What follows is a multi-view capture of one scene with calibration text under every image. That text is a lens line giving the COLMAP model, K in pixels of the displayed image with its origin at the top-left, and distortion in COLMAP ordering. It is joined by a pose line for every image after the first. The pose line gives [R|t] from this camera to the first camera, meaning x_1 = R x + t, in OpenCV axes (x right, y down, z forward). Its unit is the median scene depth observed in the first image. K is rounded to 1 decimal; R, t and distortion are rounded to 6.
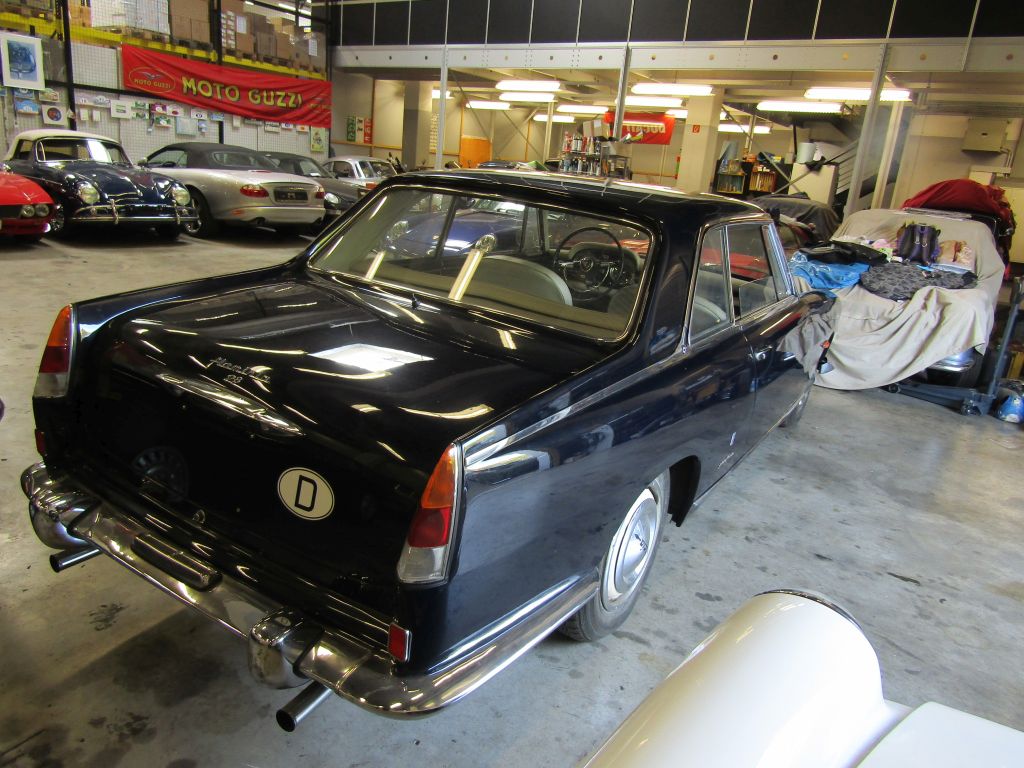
lens RADIAL K [[725.4, 0, 514.6], [0, 725.4, 387.0], [0, 0, 1]] dist [-0.017173, 0.006088]
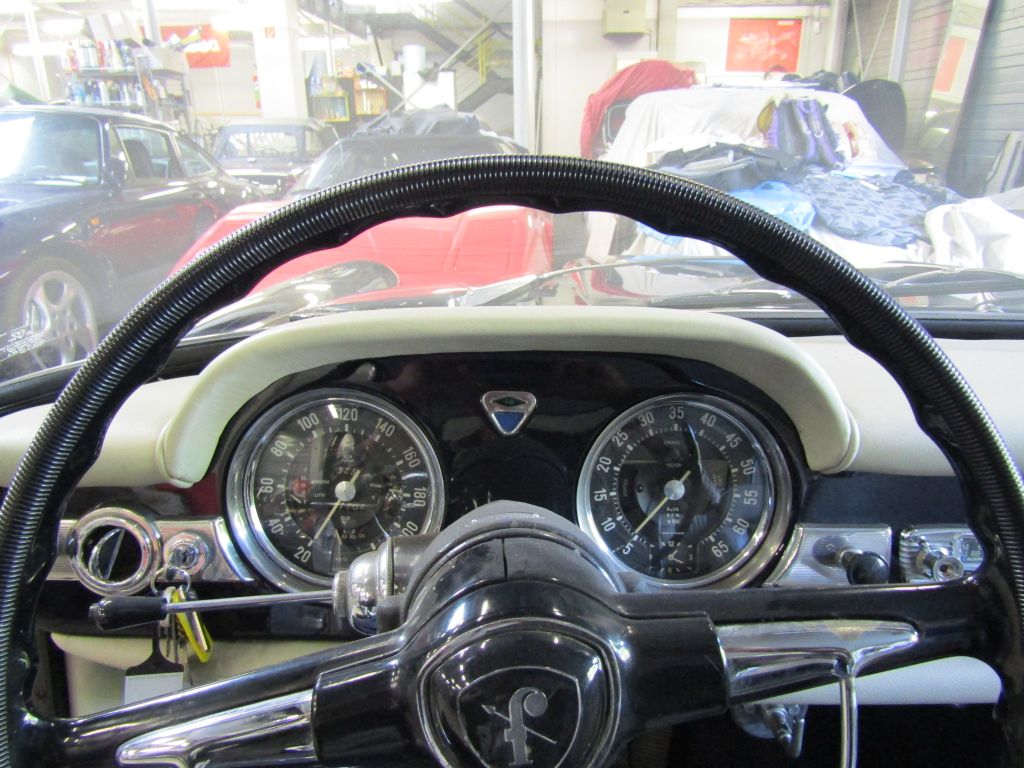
lens RADIAL K [[725.4, 0, 514.6], [0, 725.4, 387.0], [0, 0, 1]] dist [-0.017173, 0.006088]
pose [[0.837217, -0.273687, 0.473460, 0.023576], [0.239611, 0.961815, 0.132281, -0.063704], [-0.491584, 0.002699, 0.870826, 0.289375]]
